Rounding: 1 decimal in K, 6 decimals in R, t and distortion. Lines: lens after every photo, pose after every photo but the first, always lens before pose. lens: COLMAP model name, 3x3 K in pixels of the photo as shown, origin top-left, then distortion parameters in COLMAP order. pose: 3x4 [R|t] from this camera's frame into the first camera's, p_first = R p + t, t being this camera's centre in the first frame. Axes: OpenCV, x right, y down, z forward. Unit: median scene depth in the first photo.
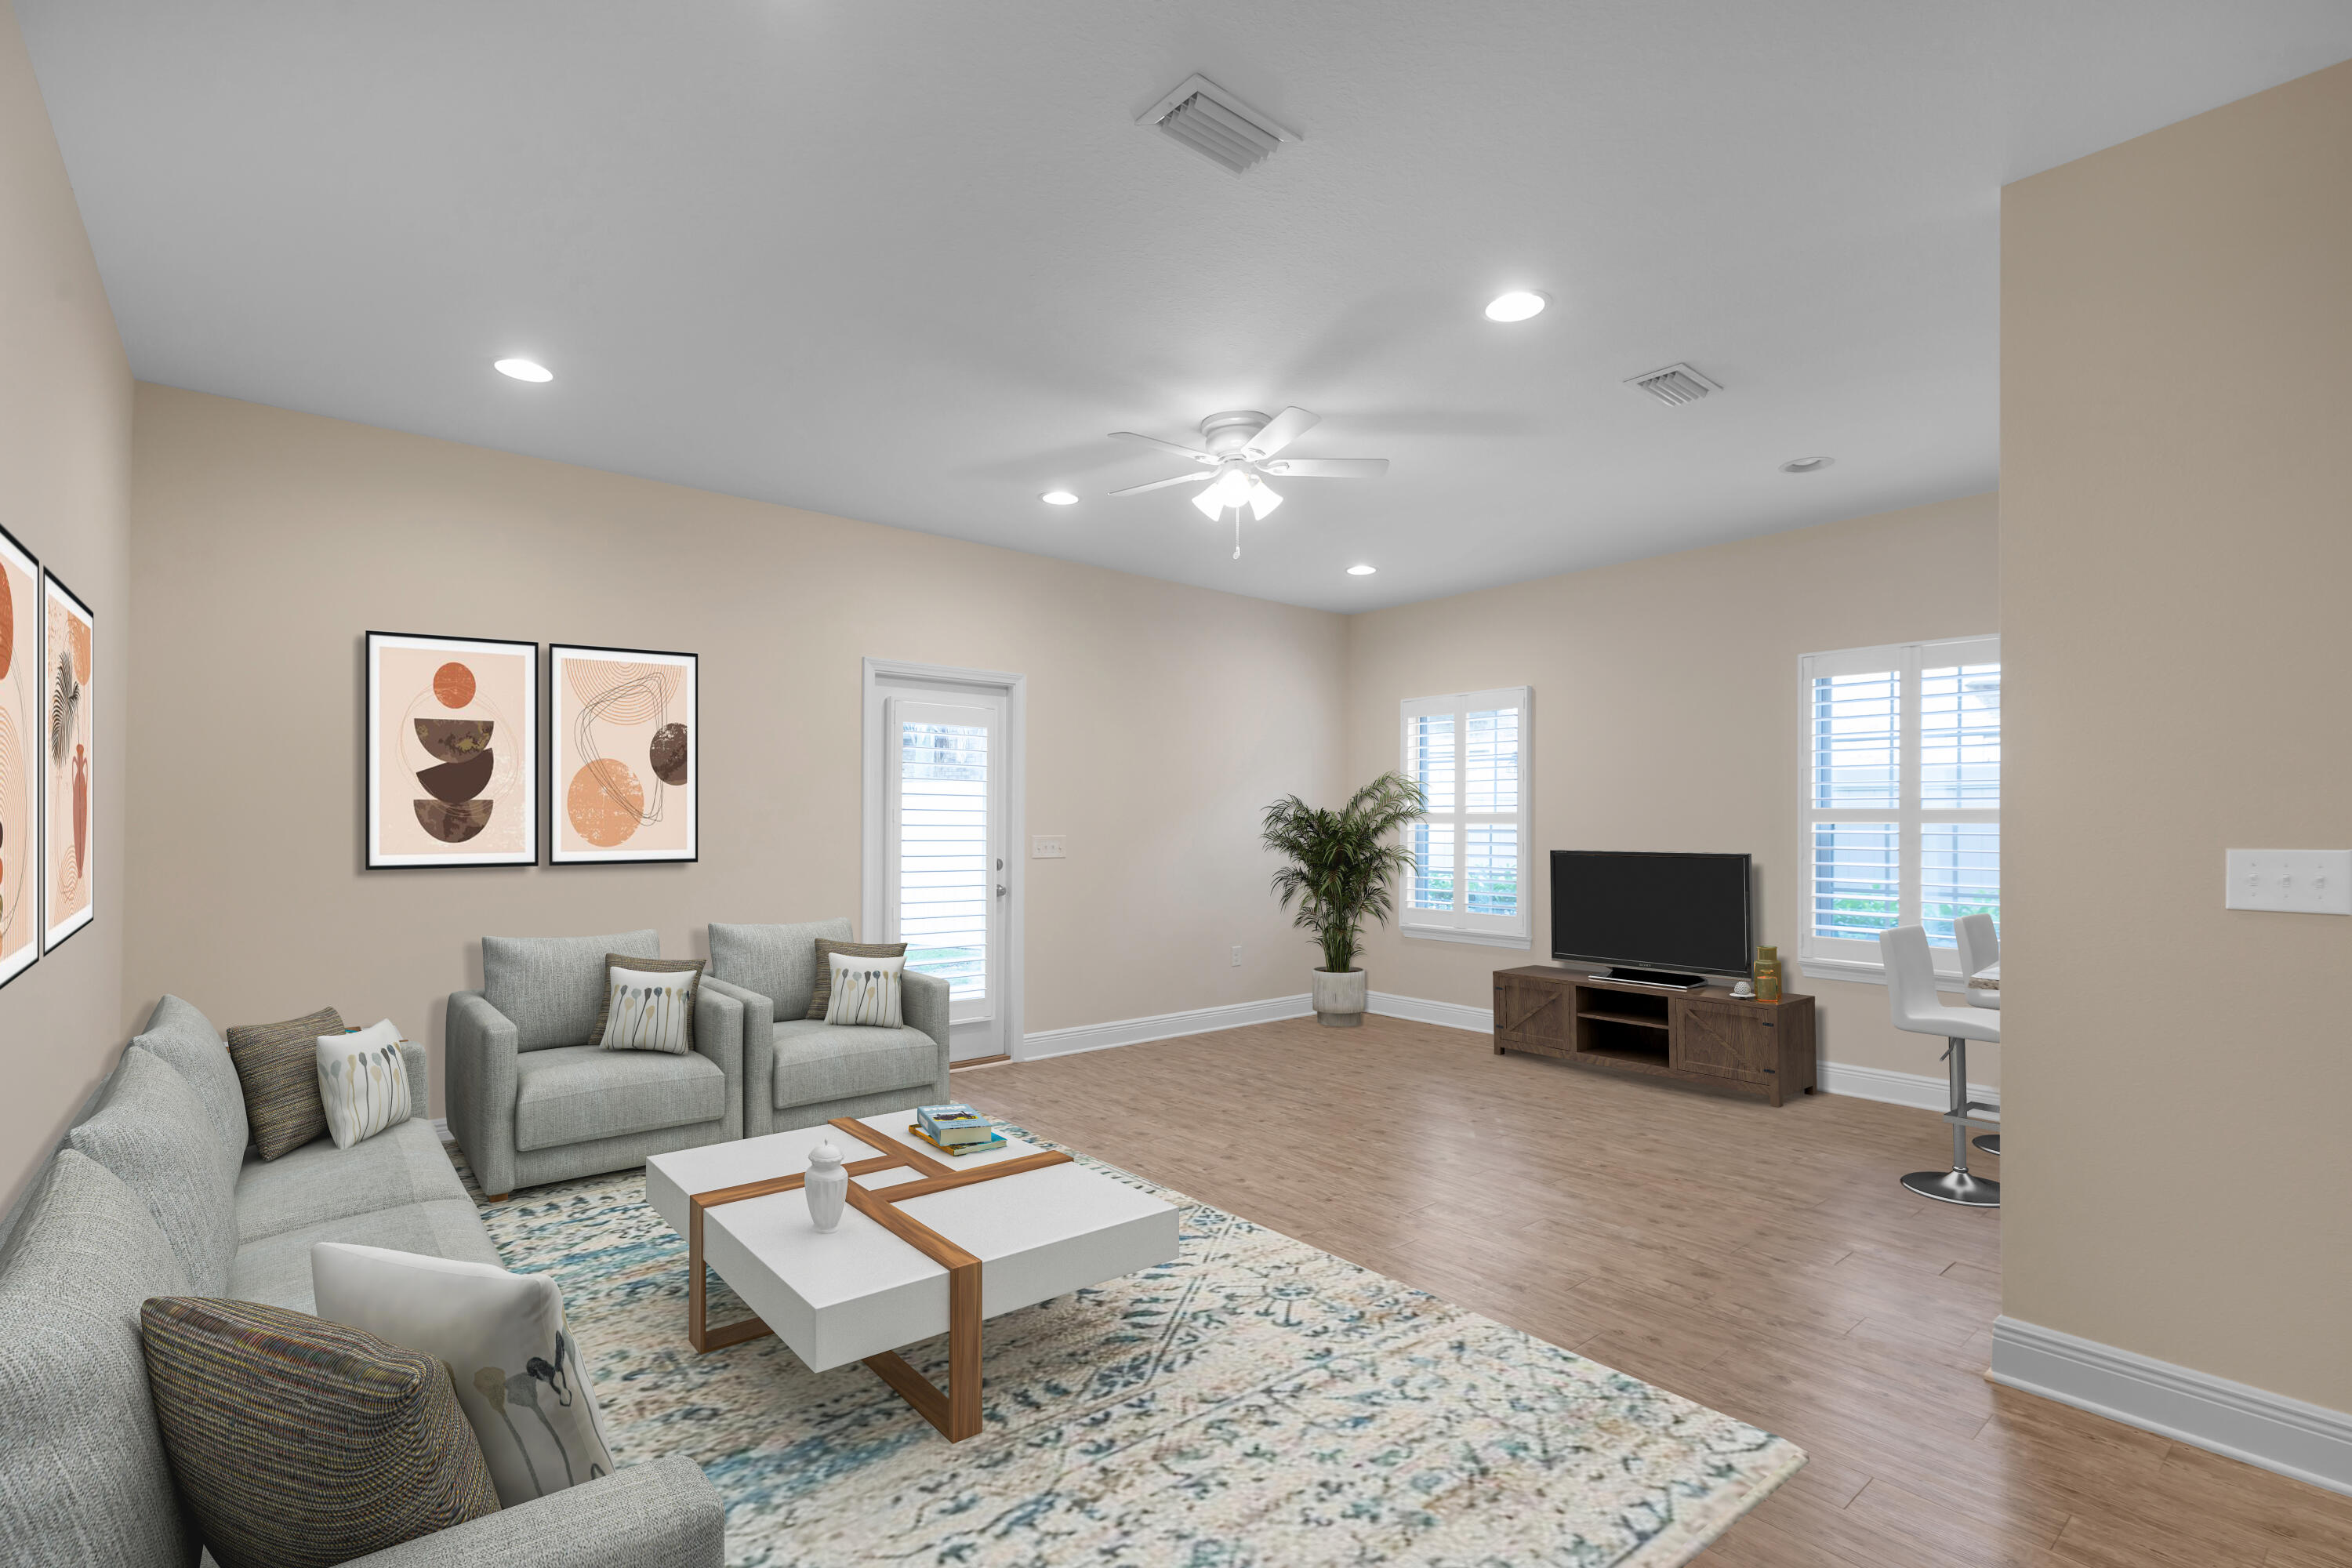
lens RADIAL K [[1117.6, 0, 1209.9], [0, 1117.6, 815.4], [0, 0, 1]] dist [-0.000929, 0.014994]
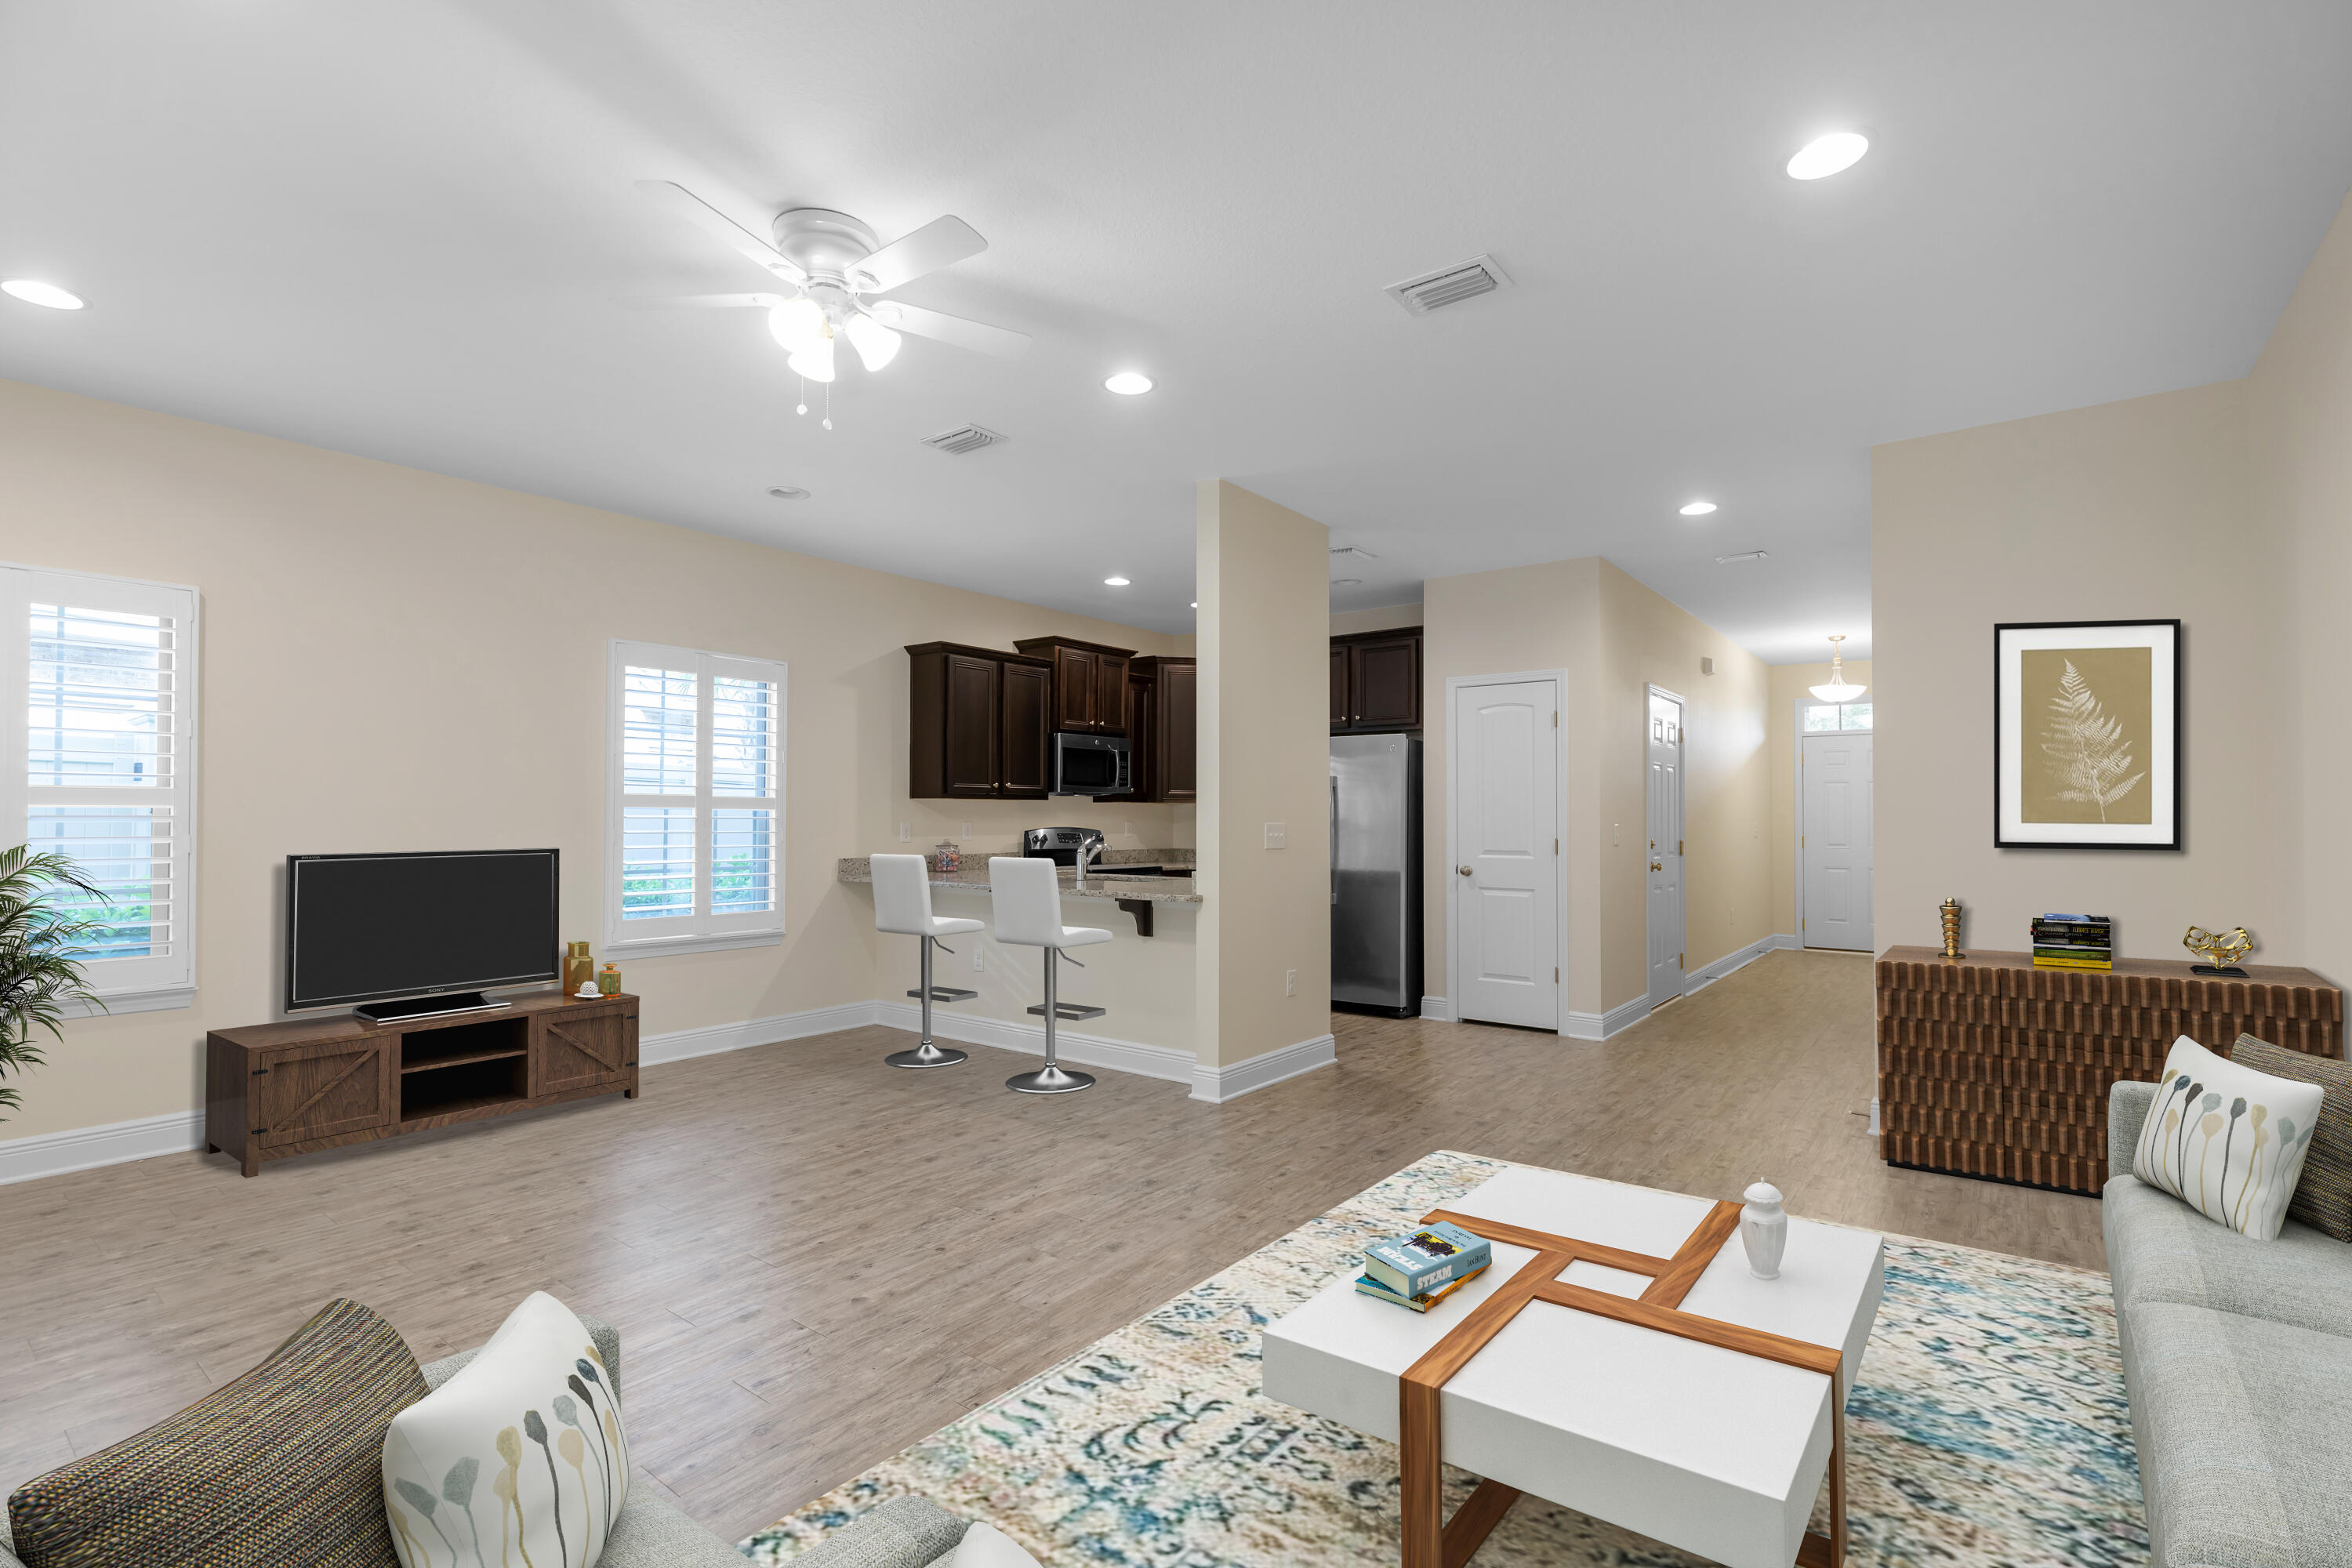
lens RADIAL K [[1117.6, 0, 1209.9], [0, 1117.6, 815.4], [0, 0, 1]] dist [-0.000929, 0.014994]
pose [[-0.229294, 0.001335, 0.973356, -1.157520], [-0.004308, 0.999988, -0.002387, -0.003654], [-0.973348, -0.004741, -0.229286, 1.689660]]
